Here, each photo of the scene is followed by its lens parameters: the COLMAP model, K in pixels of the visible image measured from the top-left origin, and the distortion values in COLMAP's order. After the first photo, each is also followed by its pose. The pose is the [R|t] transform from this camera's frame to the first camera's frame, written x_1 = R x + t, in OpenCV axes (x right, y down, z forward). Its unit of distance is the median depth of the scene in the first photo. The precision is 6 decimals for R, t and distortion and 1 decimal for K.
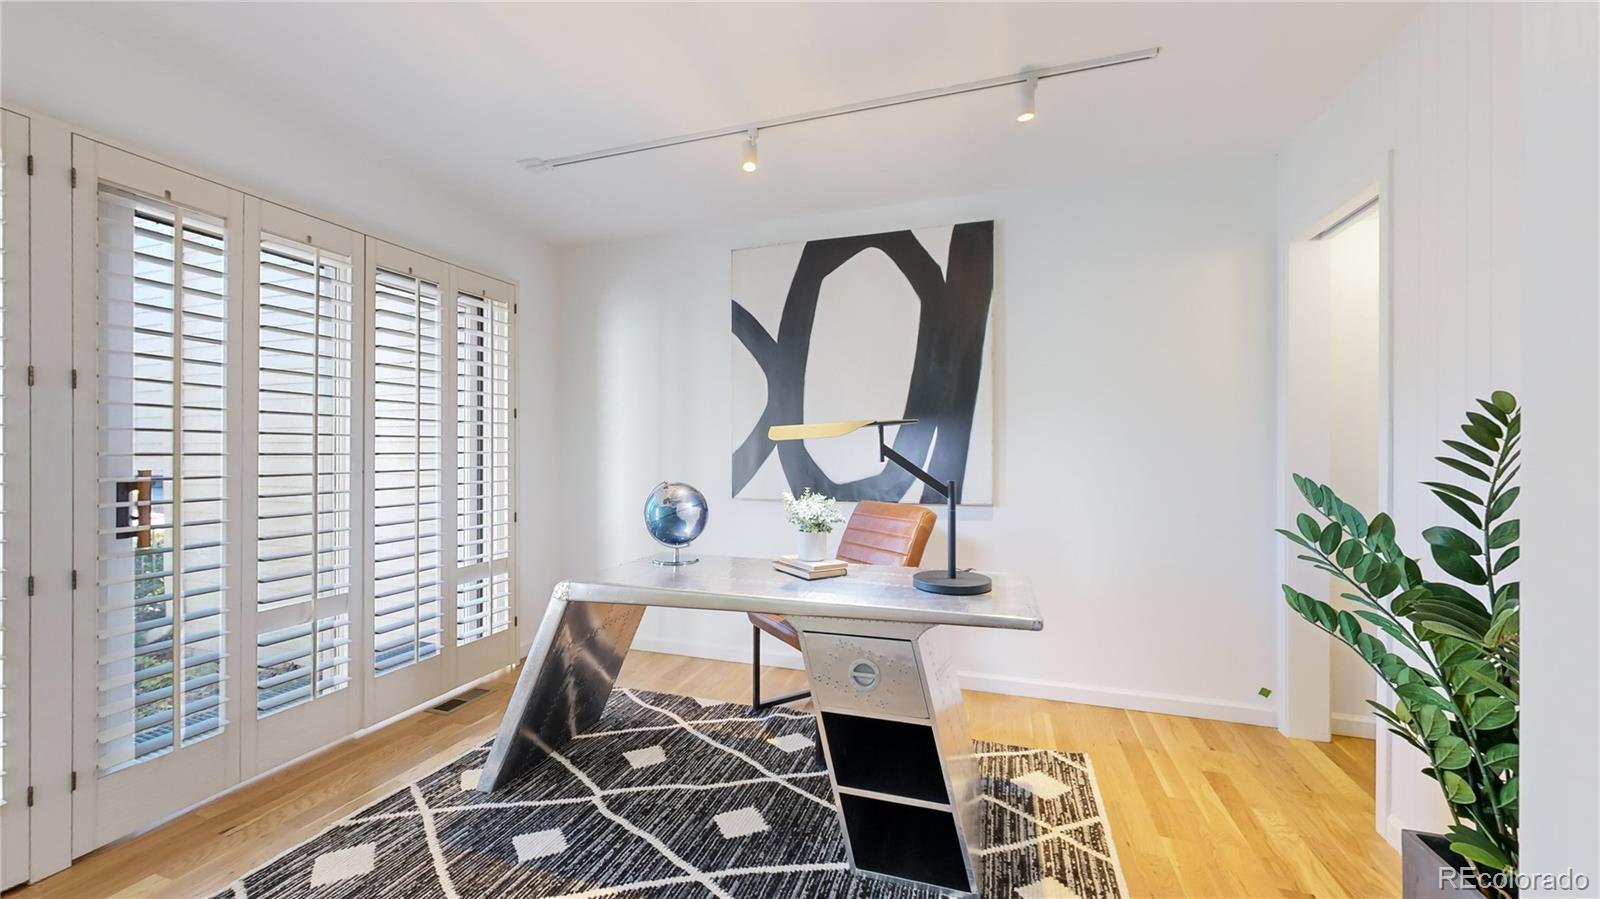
lens RADIAL K [[591.7, 0, 800.7], [0, 591.7, 452.2], [0, 0, 1]] dist [0.001402, -0.000014]
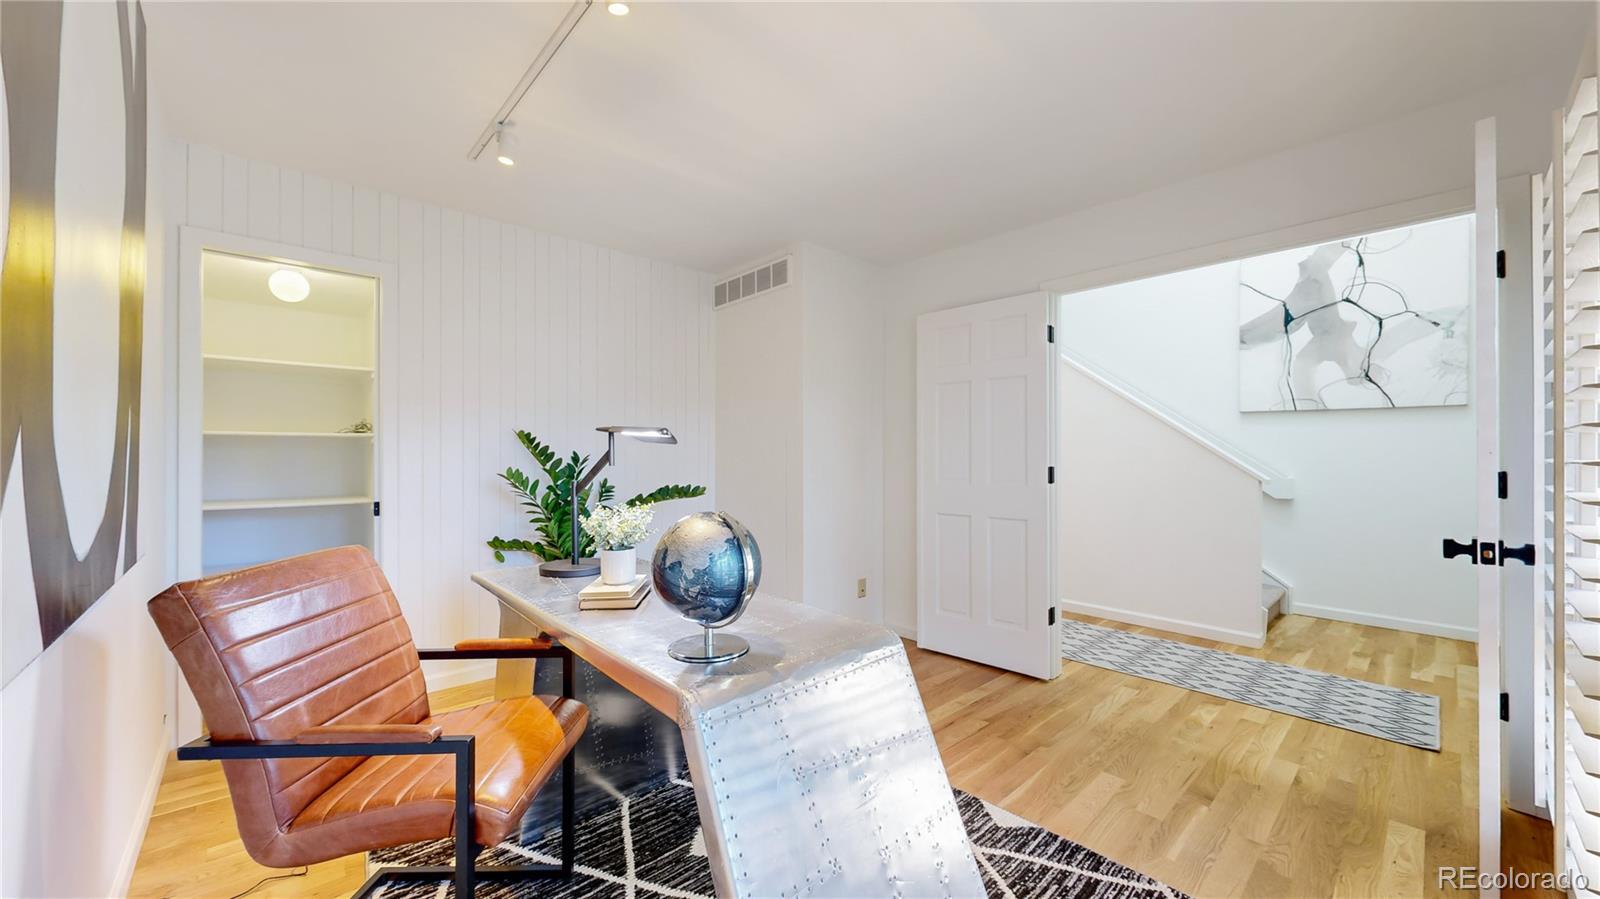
lens RADIAL K [[591.7, 0, 801.4], [0, 591.7, 449.8], [0, 0, 1]] dist [0.001402, -0.000014]
pose [[-0.870559, 0.000368, 0.492064, -0.621472], [-0.002395, 0.999985, -0.004985, -0.008436], [-0.492058, -0.005518, -0.870545, 1.582340]]
